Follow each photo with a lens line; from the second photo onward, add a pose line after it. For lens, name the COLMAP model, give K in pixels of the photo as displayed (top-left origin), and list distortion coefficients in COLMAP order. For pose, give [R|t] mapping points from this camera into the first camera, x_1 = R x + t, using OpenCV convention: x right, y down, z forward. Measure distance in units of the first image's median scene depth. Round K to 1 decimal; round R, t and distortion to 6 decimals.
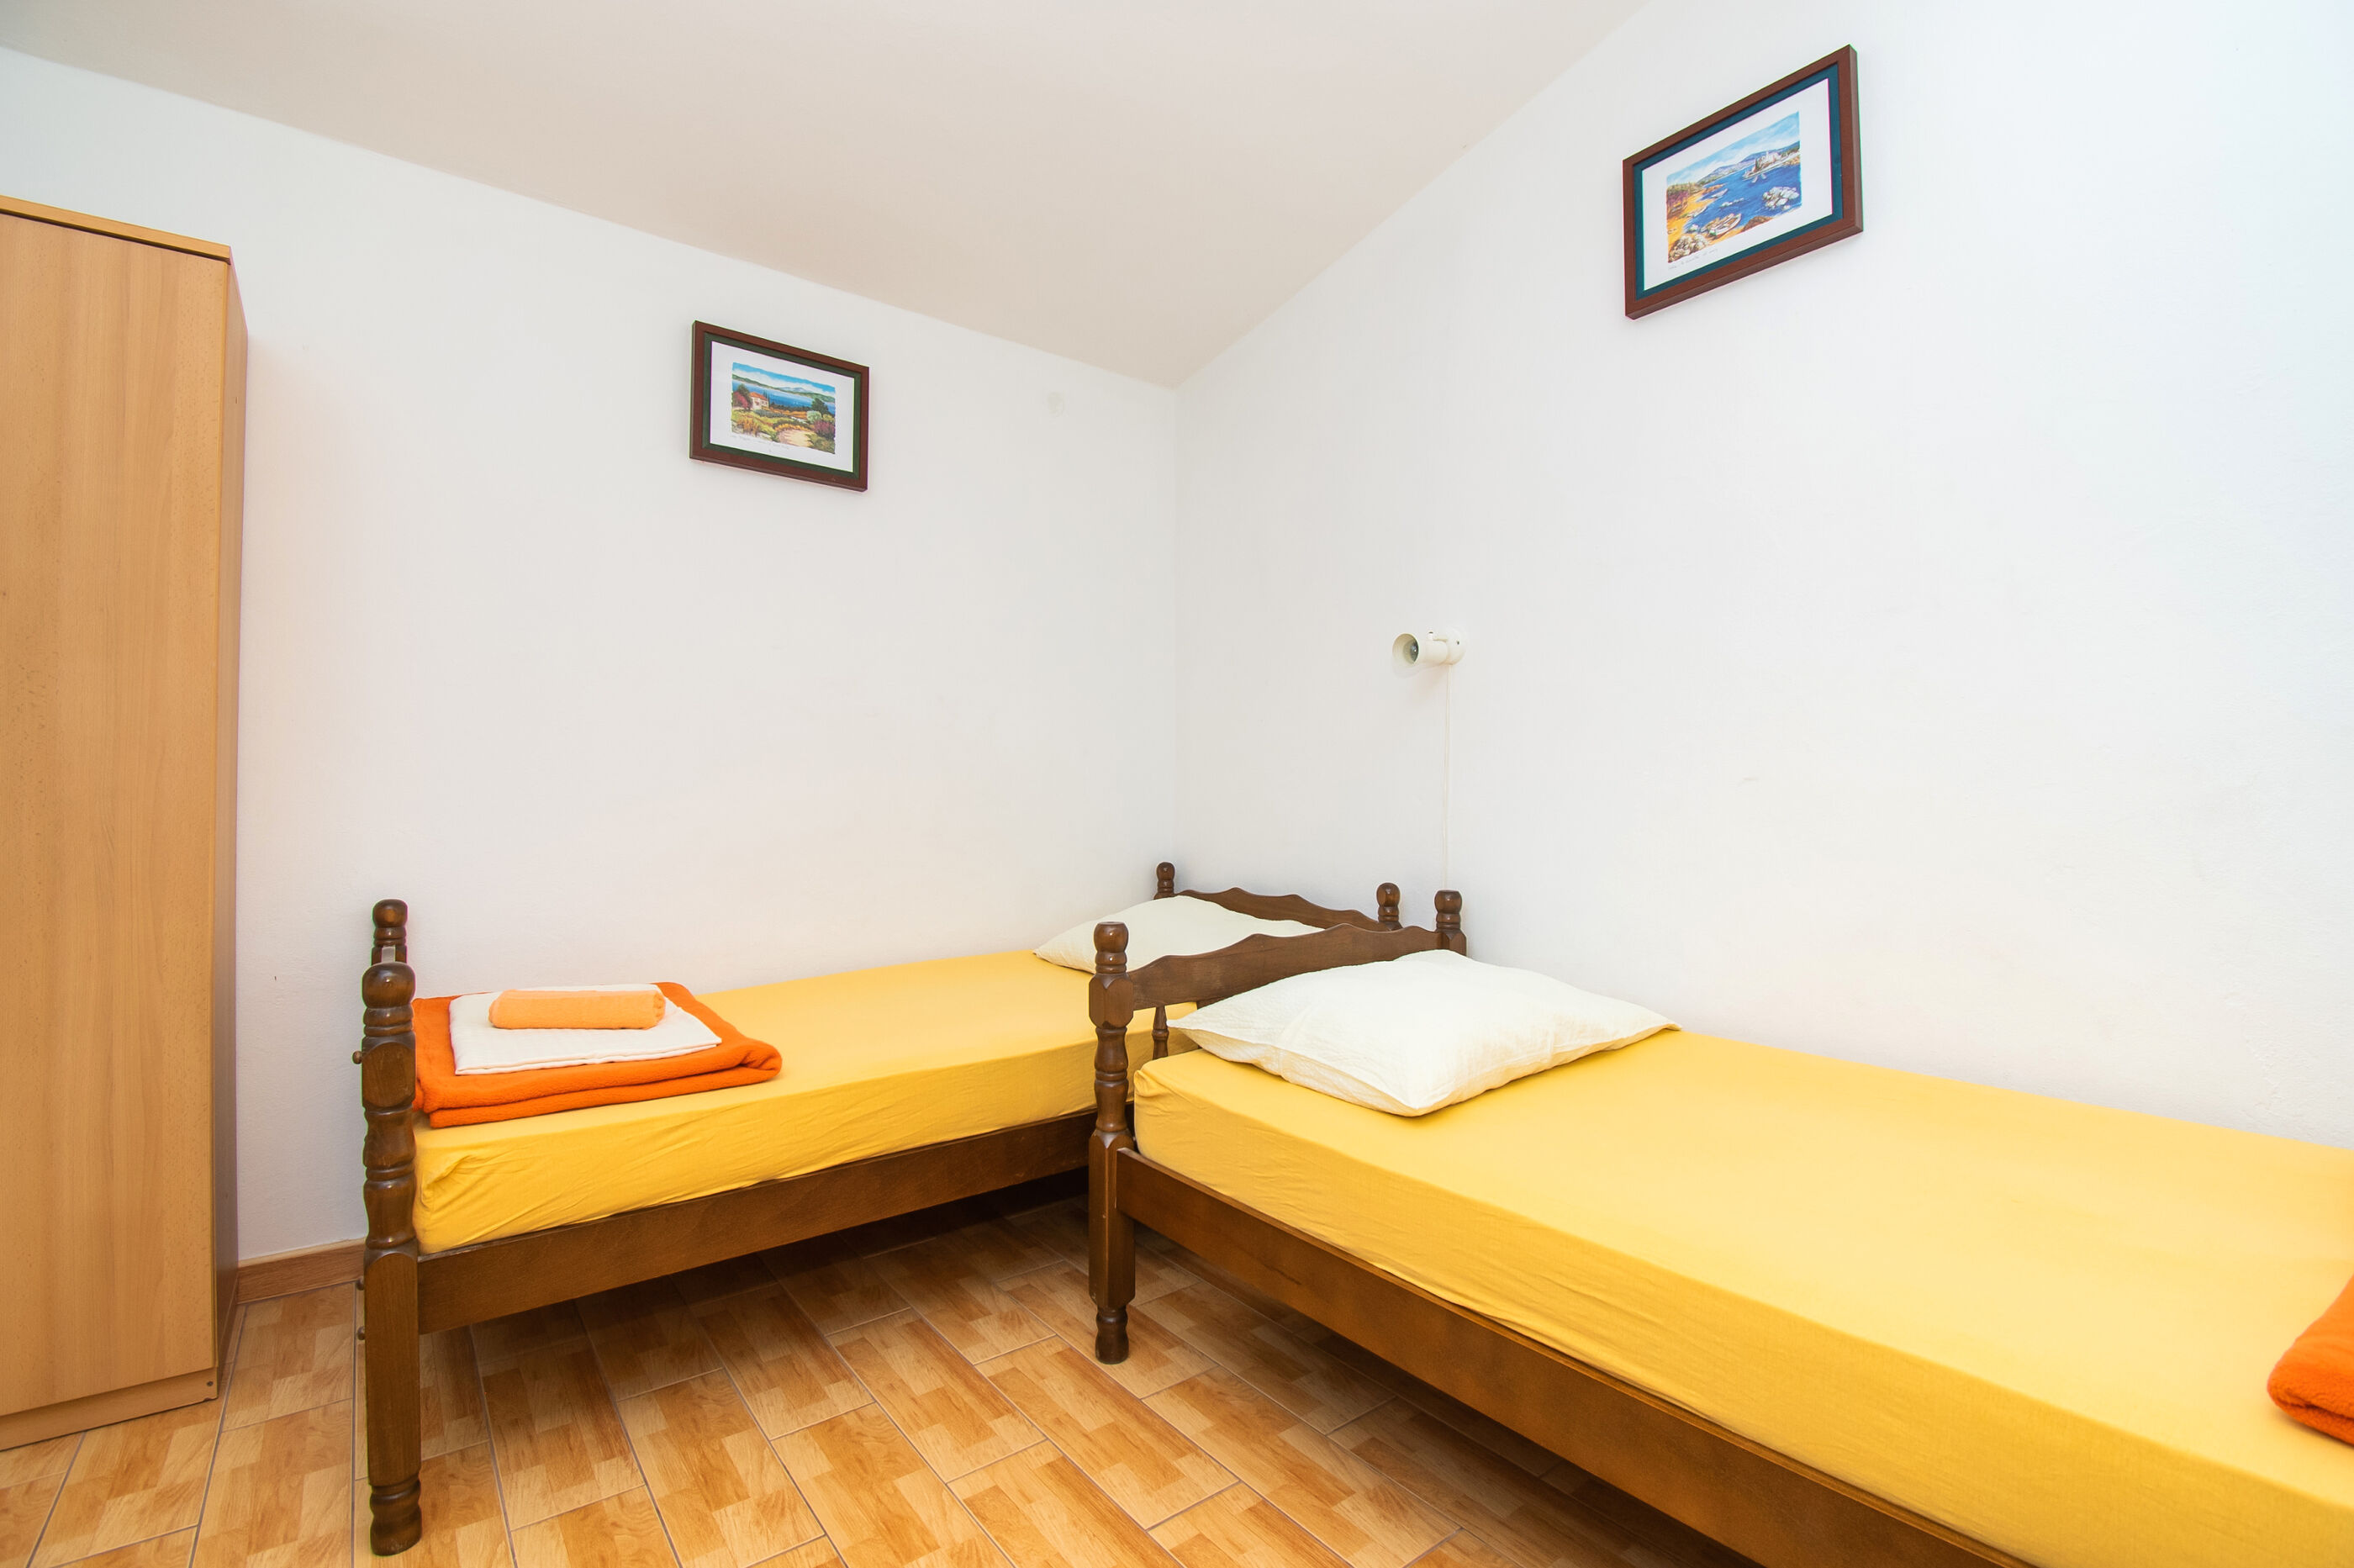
lens RADIAL K [[1041.9, 0, 1185.3], [0, 1041.9, 778.0], [0, 0, 1]] dist [0.009342, -0.017050]
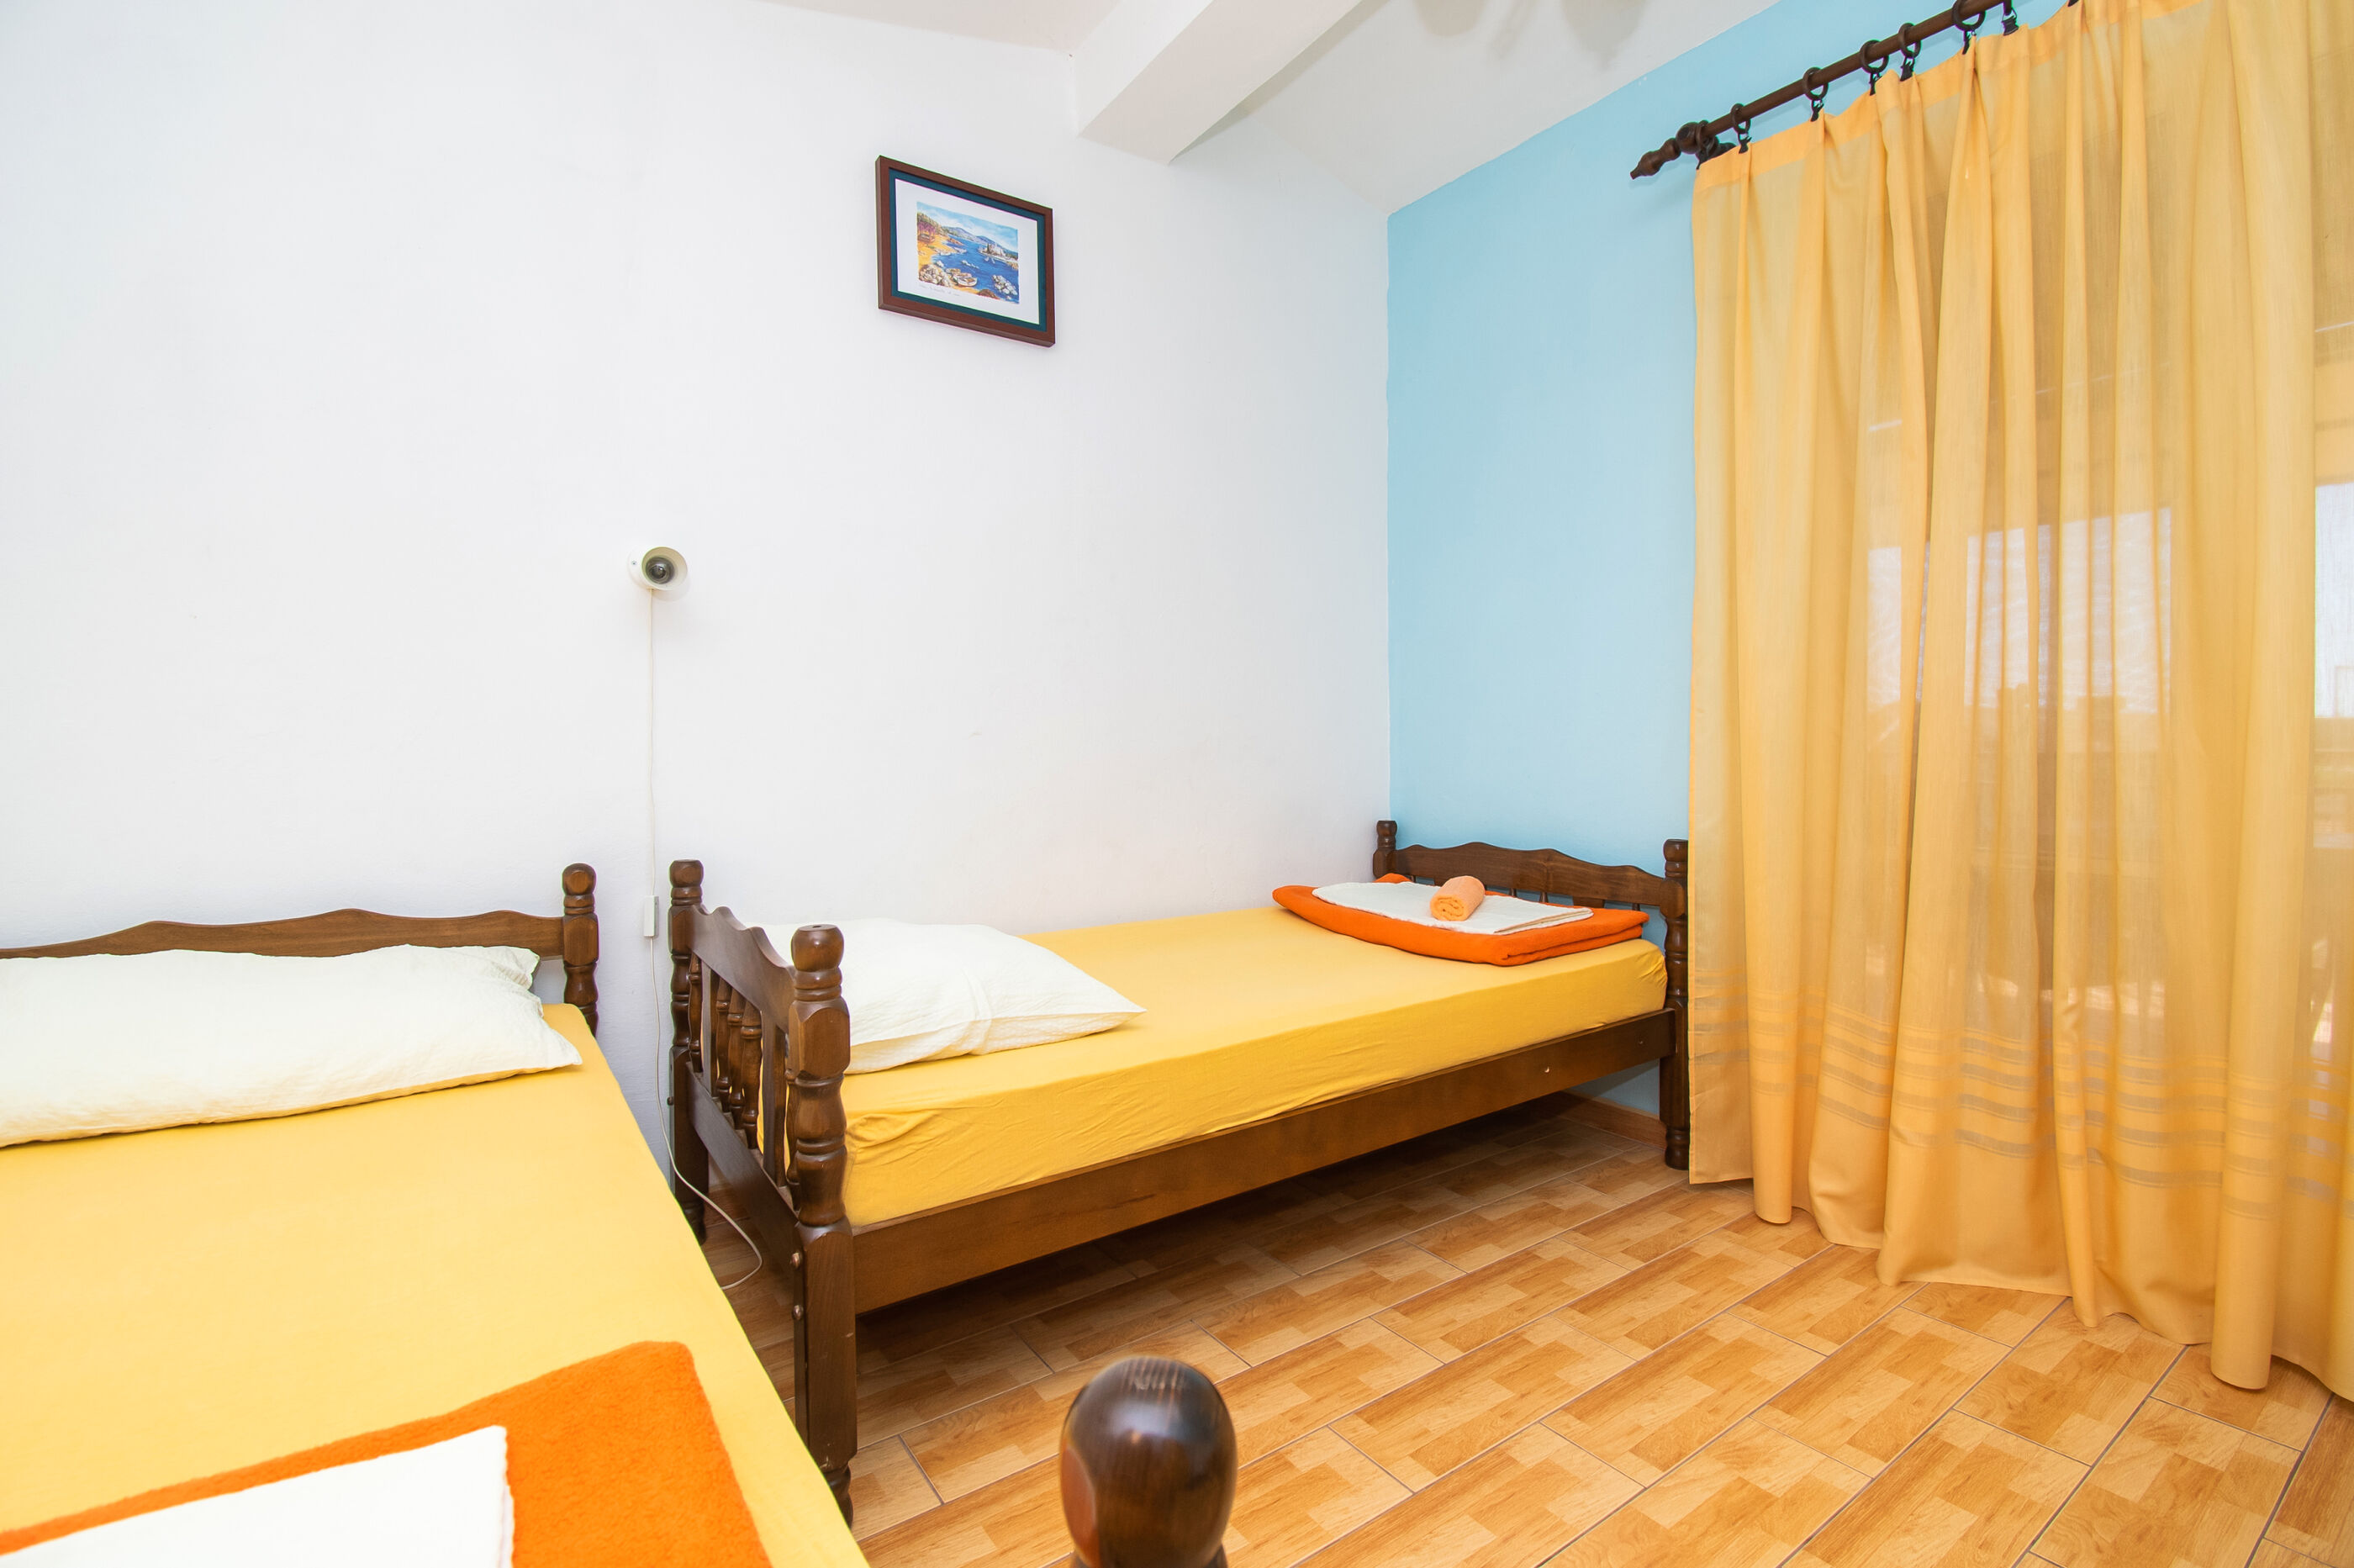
lens RADIAL K [[1041.9, 0, 1185.2], [0, 1041.9, 775.0], [0, 0, 1]] dist [0.009342, -0.017050]
pose [[0.047490, -0.024118, 0.998581, -0.739519], [-0.007920, 0.999668, 0.024521, 0.018590], [-0.998840, -0.009074, 0.047283, 0.713048]]
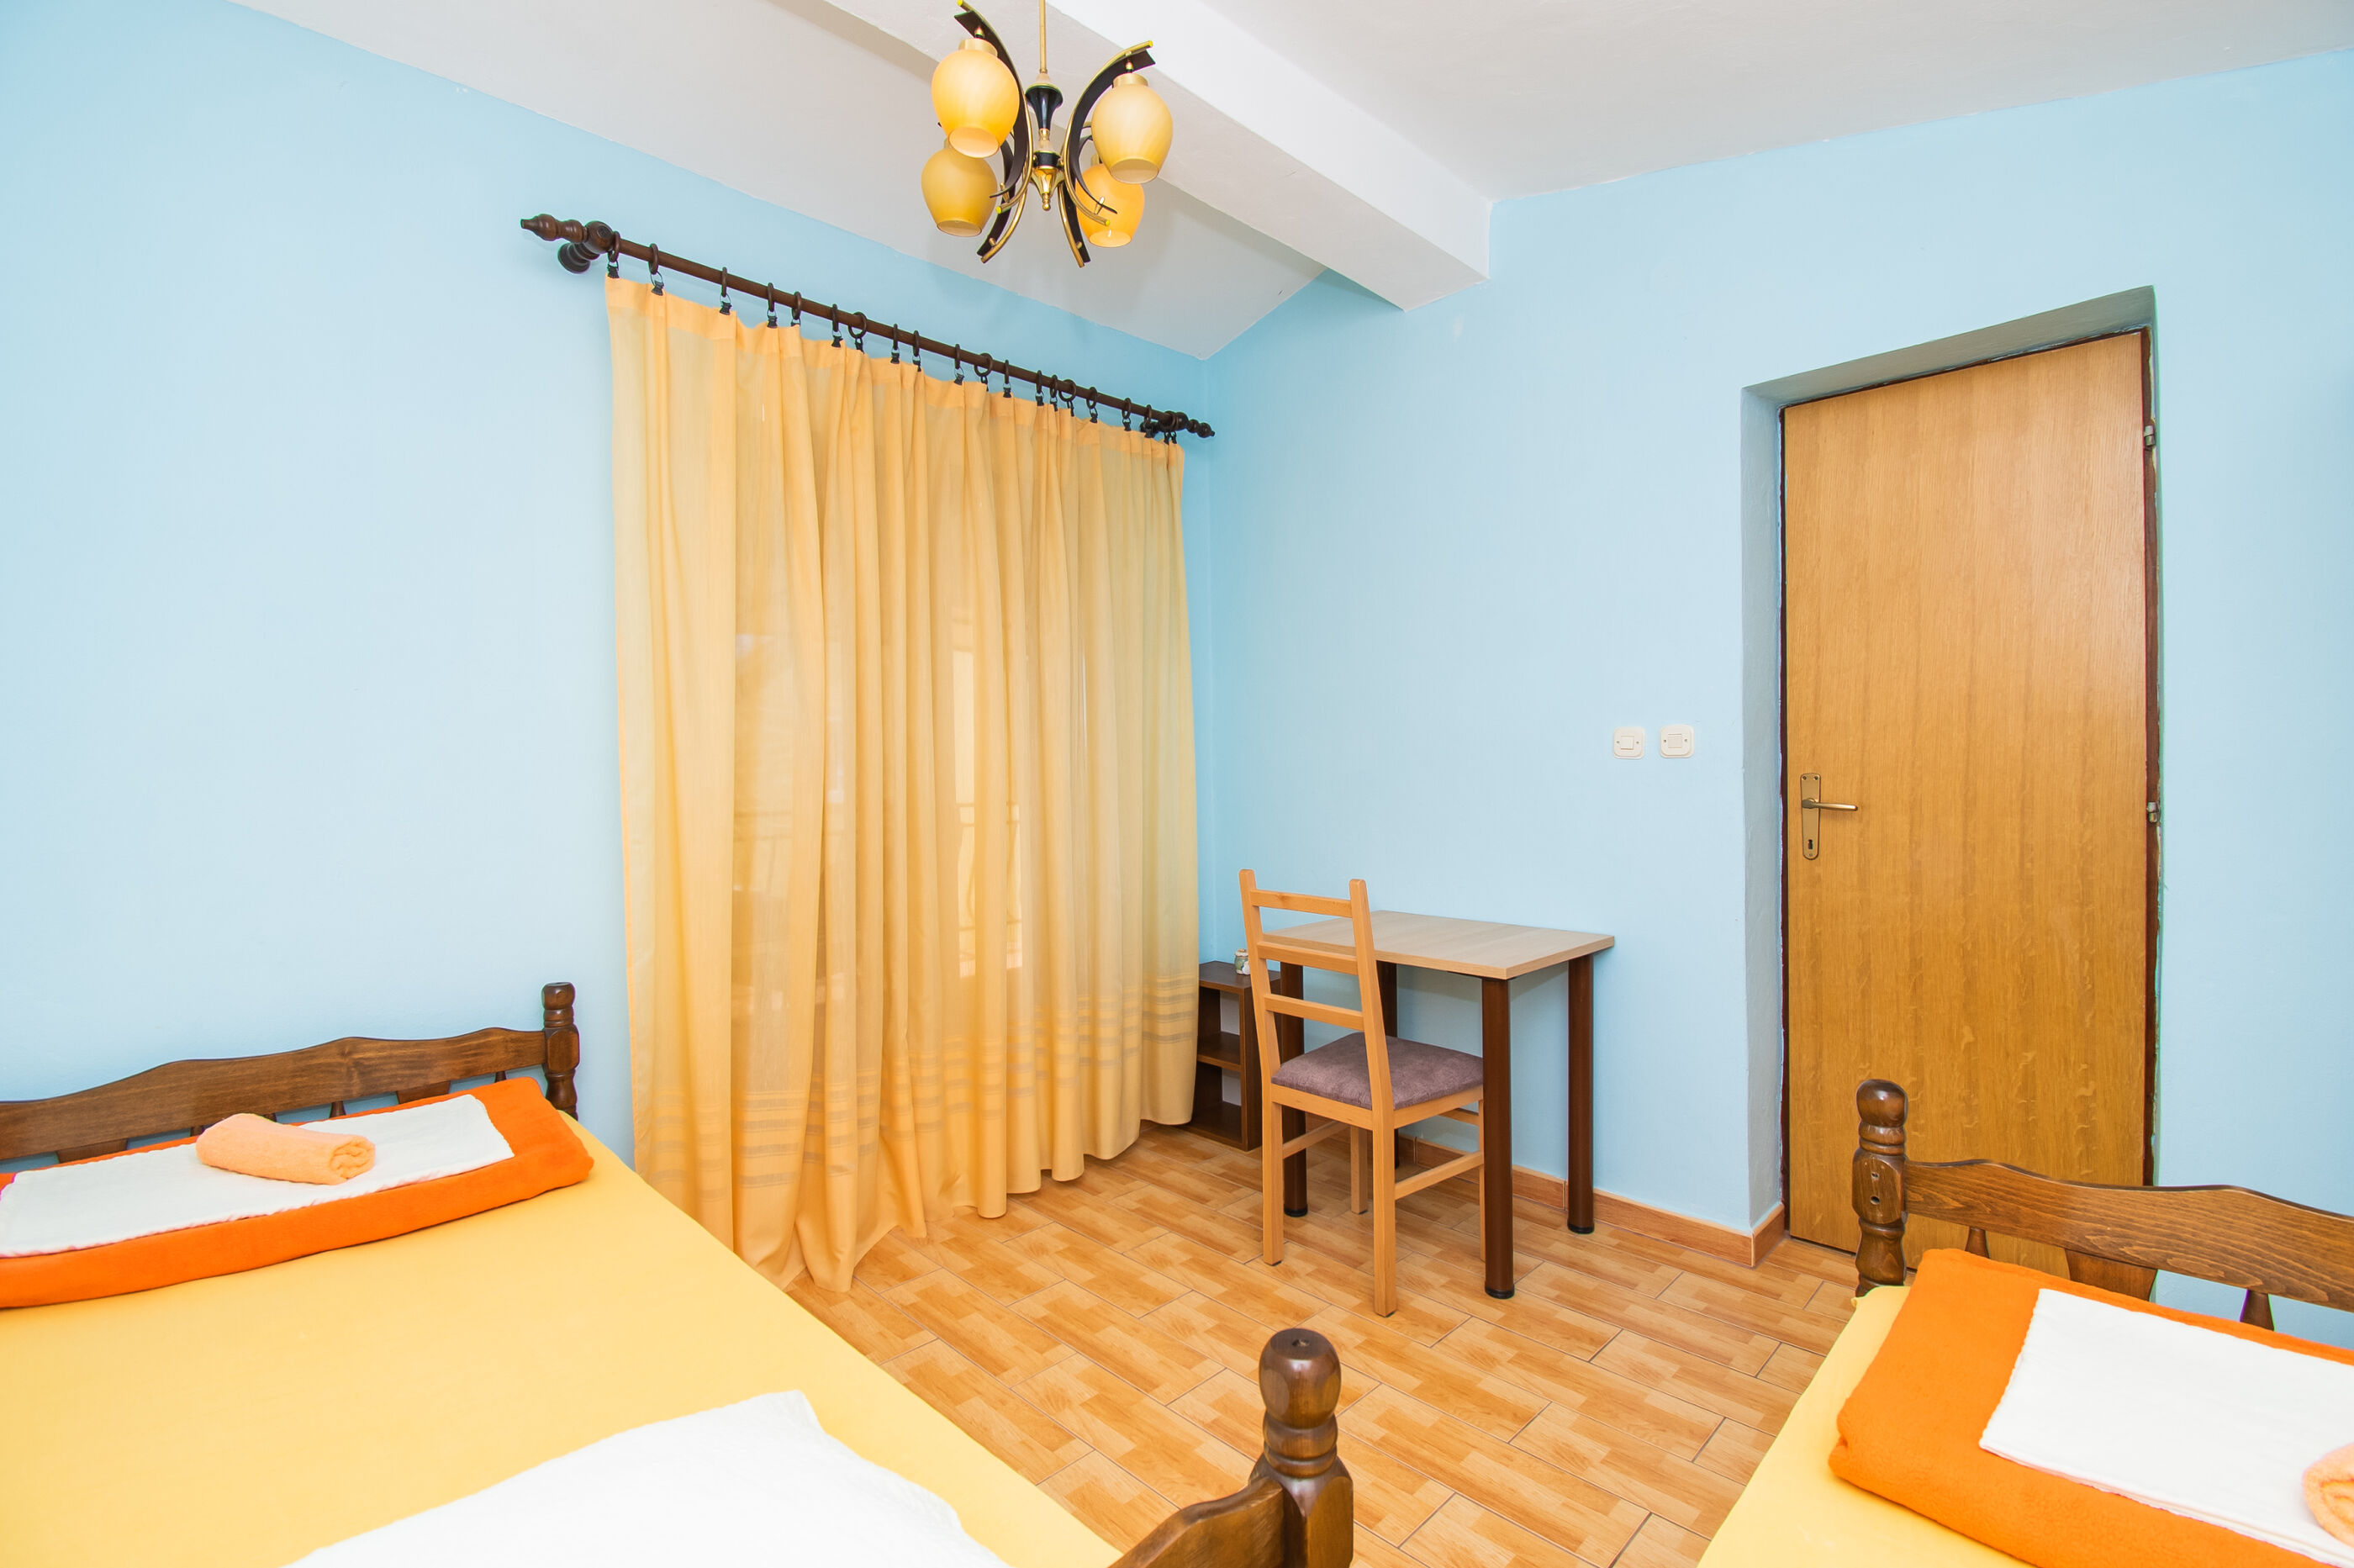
lens RADIAL K [[1041.9, 0, 1184.0], [0, 1041.9, 777.9], [0, 0, 1]] dist [0.009342, -0.017050]
pose [[-0.992237, 0.015470, -0.123399, 0.022151], [0.015553, 0.999879, 0.000290, -0.092248], [0.123388, -0.001632, -0.992357, 1.398718]]
